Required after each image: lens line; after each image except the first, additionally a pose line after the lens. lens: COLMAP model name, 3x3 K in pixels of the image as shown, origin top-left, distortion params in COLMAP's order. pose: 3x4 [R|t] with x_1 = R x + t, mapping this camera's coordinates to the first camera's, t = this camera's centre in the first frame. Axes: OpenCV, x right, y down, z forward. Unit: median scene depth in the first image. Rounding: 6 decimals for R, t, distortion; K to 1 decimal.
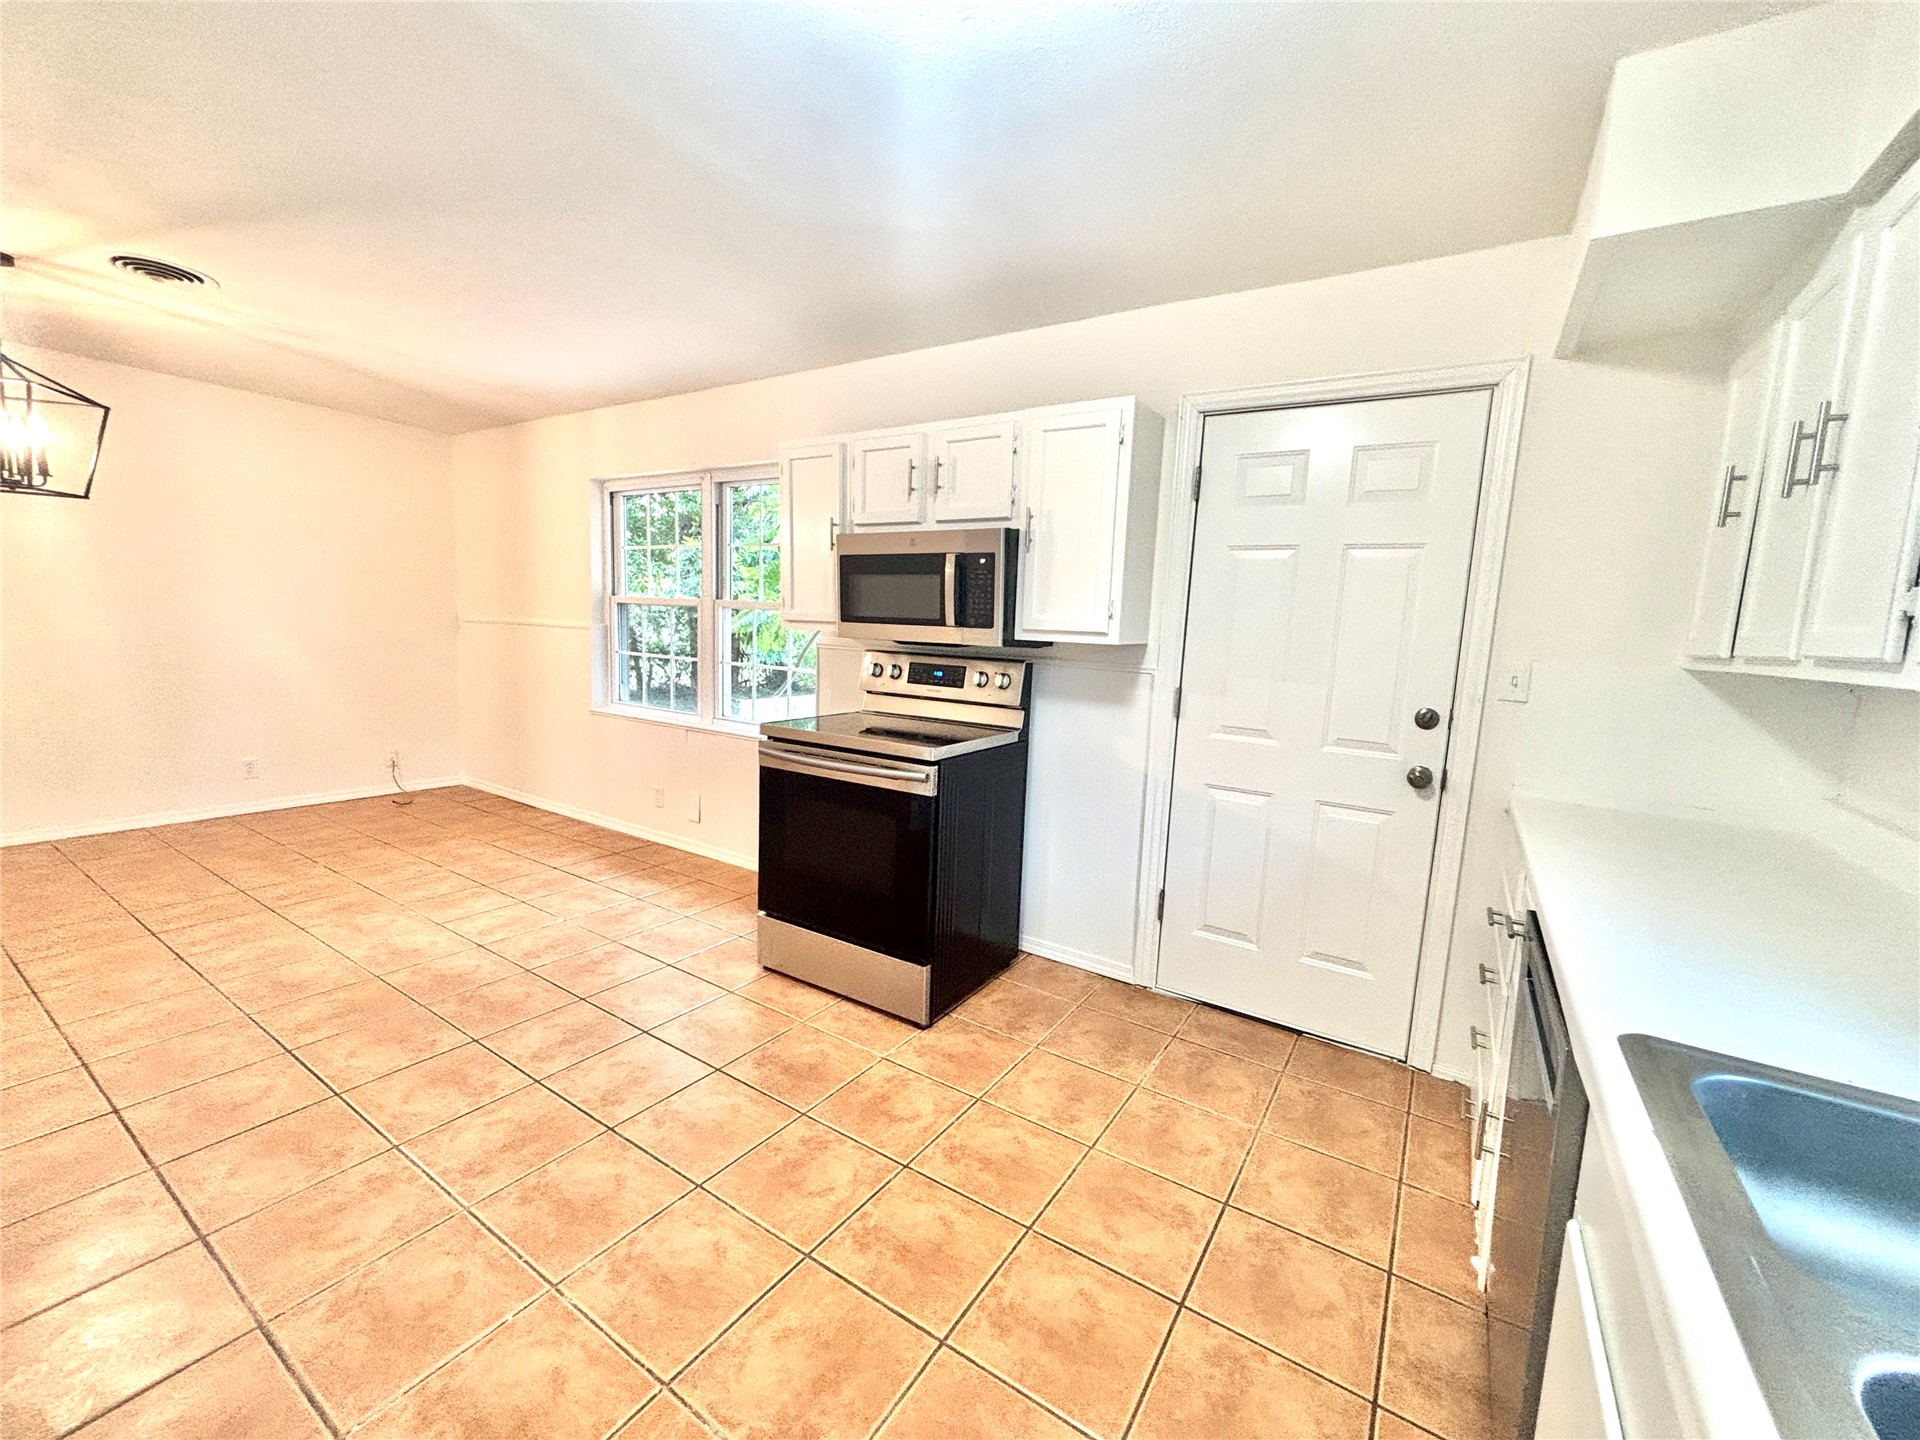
lens RADIAL K [[771.2, 0, 972.4], [0, 771.2, 721.3], [0, 0, 1]] dist [-0.002153, -0.000150]
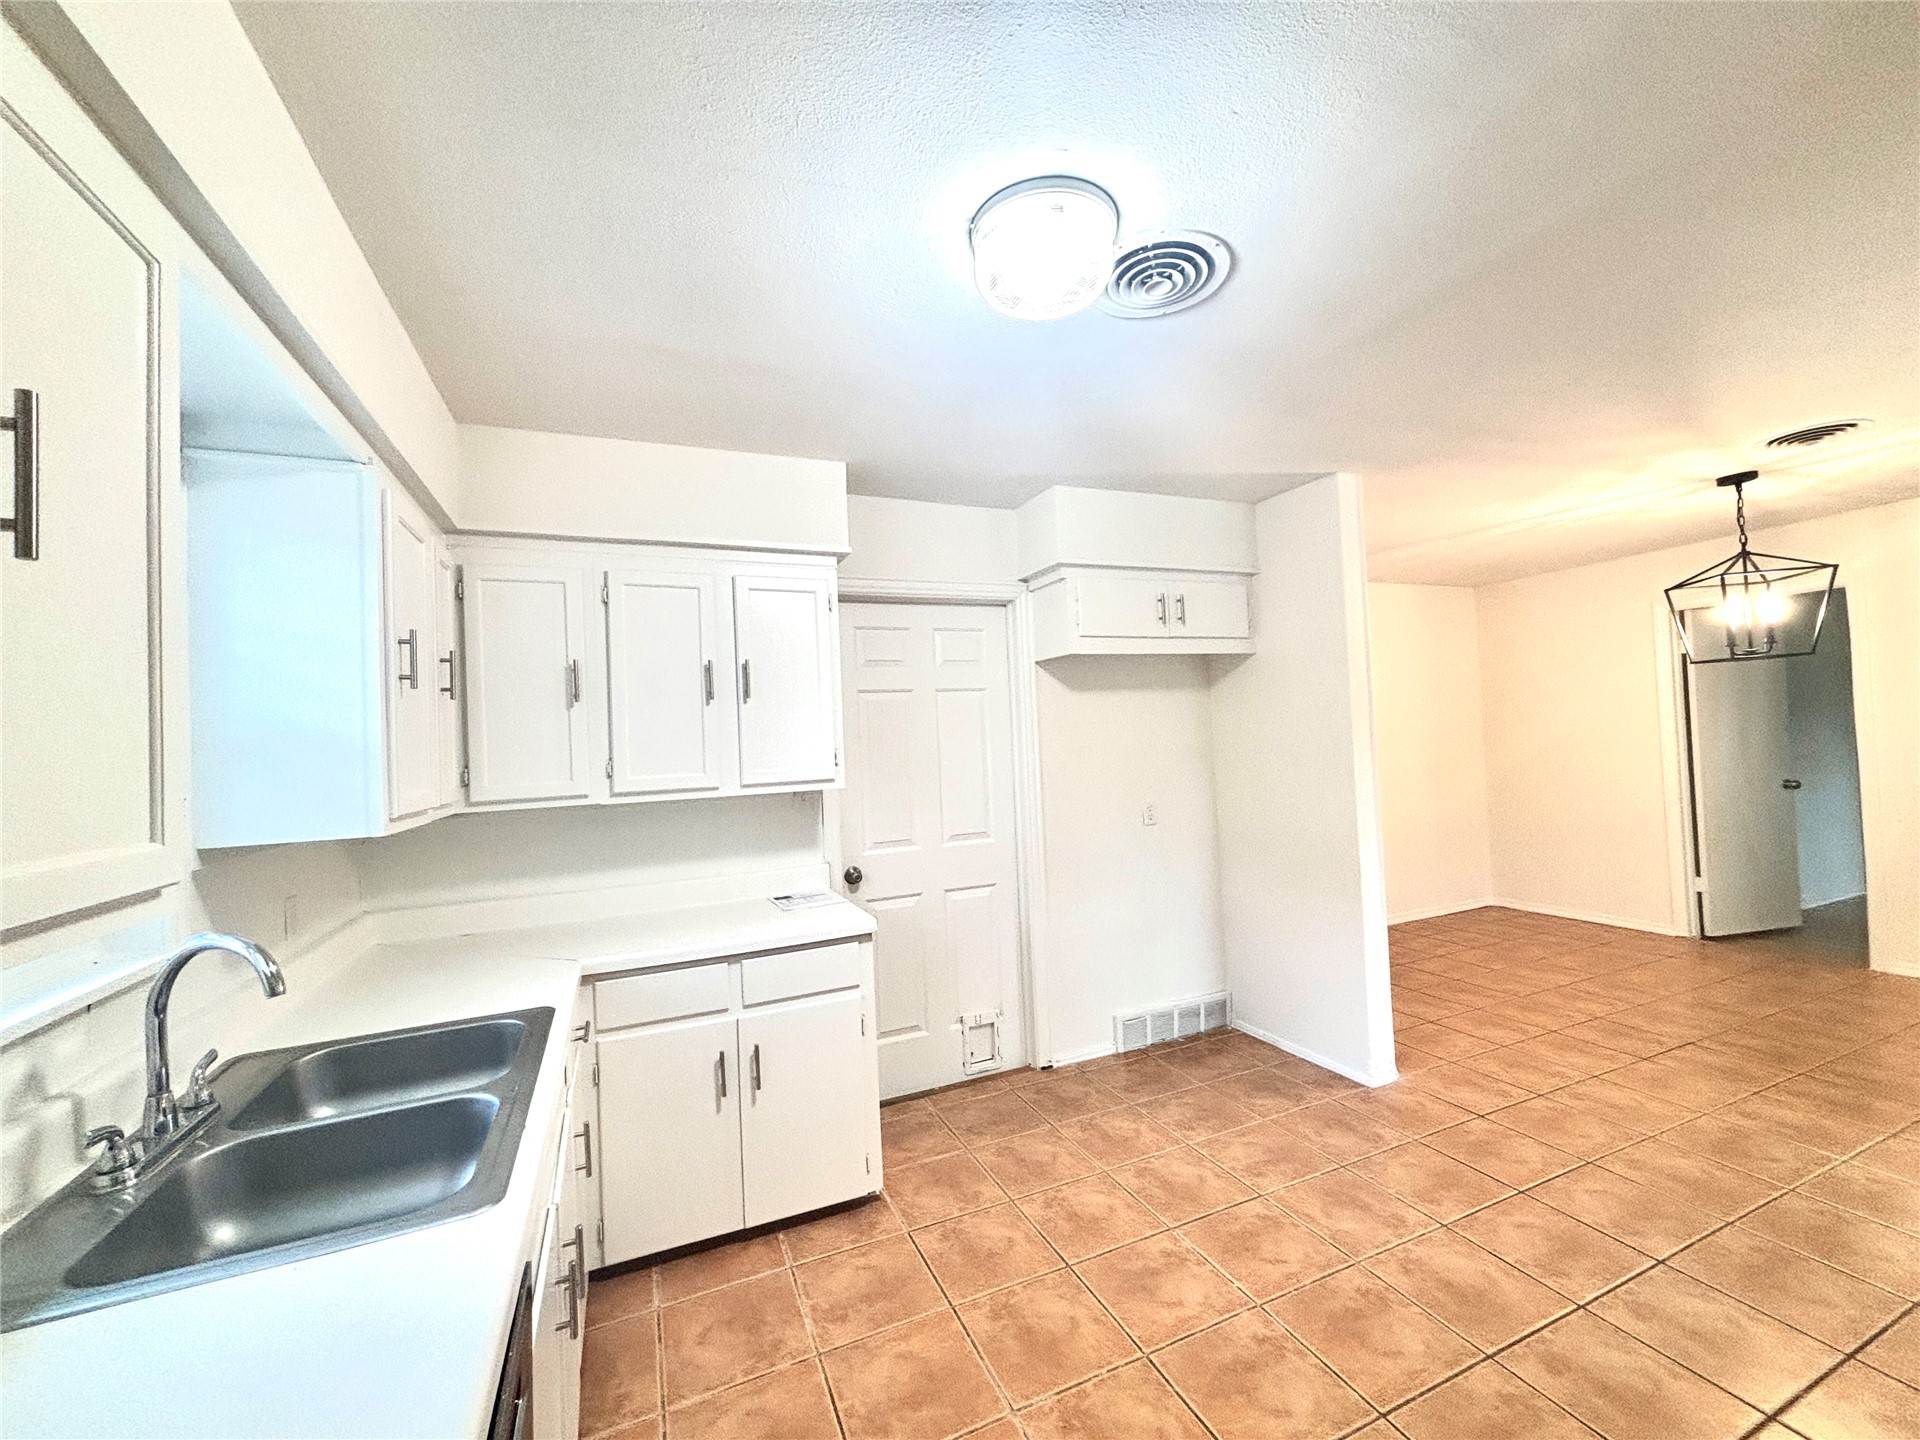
lens RADIAL K [[783.9, 0, 960.0], [0, 783.9, 720.0], [0, 0, 1]] dist [0.001116, 0.000068]
pose [[-0.565555, -0.033824, -0.824017, 0.530774], [-0.082851, 0.996434, 0.015963, -0.137707], [0.820539, 0.077299, -0.566340, 0.775991]]
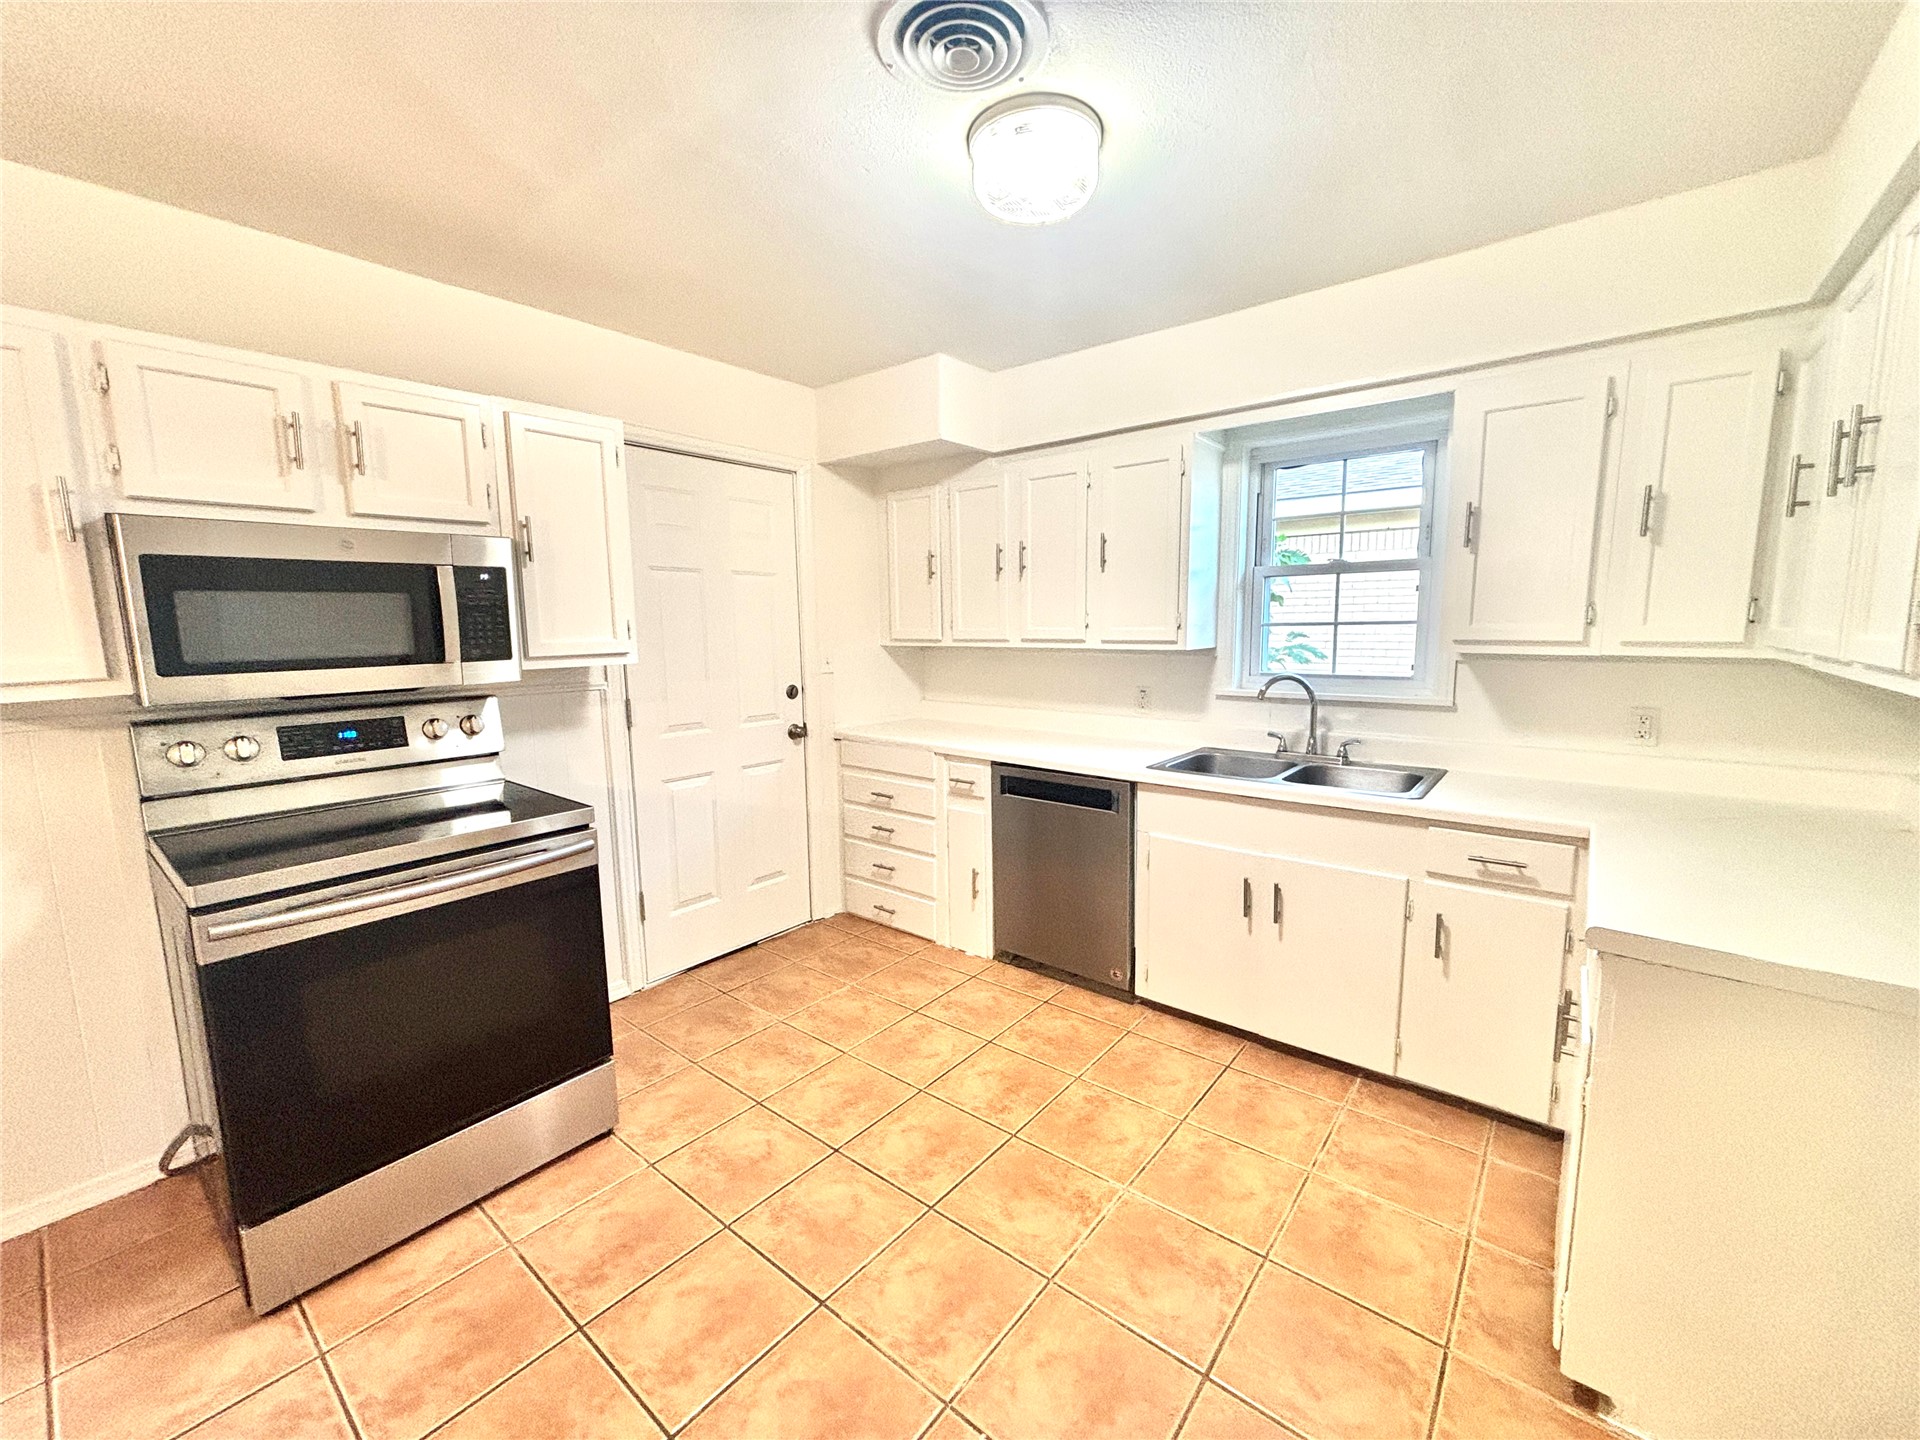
lens RADIAL K [[765.6, 0, 961.3], [0, 765.6, 724.3], [0, 0, 1]] dist [-0.018905, 0.006296]
pose [[0.118758, -0.178949, 0.976665, -0.792659], [0.138915, 0.976946, 0.162109, -0.130656], [-0.983158, 0.116422, 0.140879, 0.468879]]
